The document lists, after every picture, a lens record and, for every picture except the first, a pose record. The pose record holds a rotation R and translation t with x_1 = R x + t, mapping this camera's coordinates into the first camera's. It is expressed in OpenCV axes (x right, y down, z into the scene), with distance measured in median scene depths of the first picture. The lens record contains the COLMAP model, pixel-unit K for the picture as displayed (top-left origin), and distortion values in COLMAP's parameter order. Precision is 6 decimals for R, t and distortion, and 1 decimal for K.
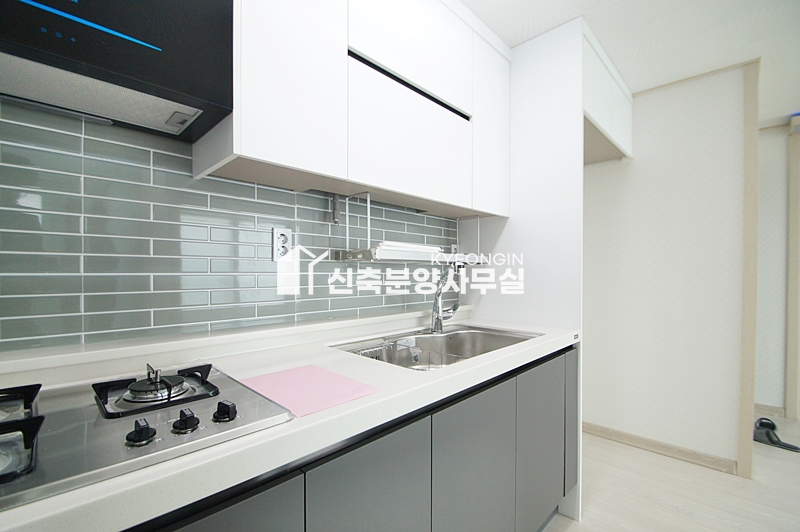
lens RADIAL K [[353.4, 0, 400.0], [0, 353.4, 274.5], [0, 0, 1]] dist [-0.019530, -0.001100]
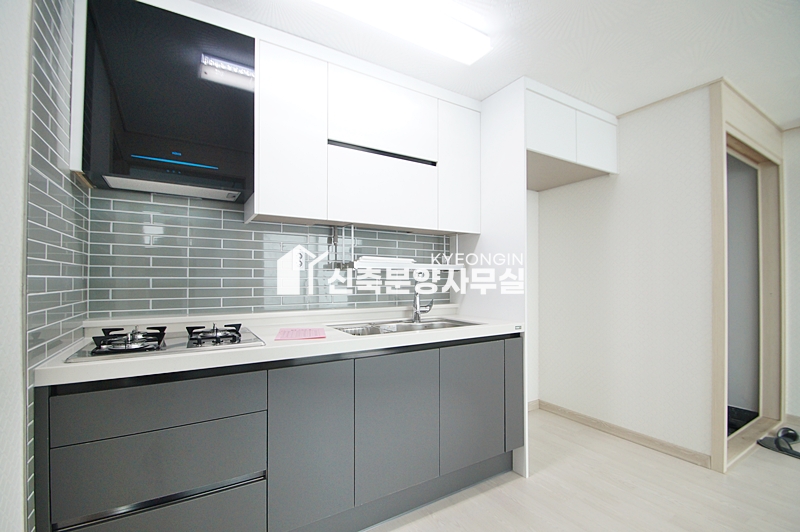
lens RADIAL K [[353.4, 0, 400.0], [0, 353.4, 274.5], [0, 0, 1]] dist [-0.019530, -0.001100]
pose [[0.970532, -0.004722, -0.240925, 0.366154], [-0.000423, 0.999773, -0.021299, 0.011002], [0.240971, 0.020773, 0.970310, -0.318986]]
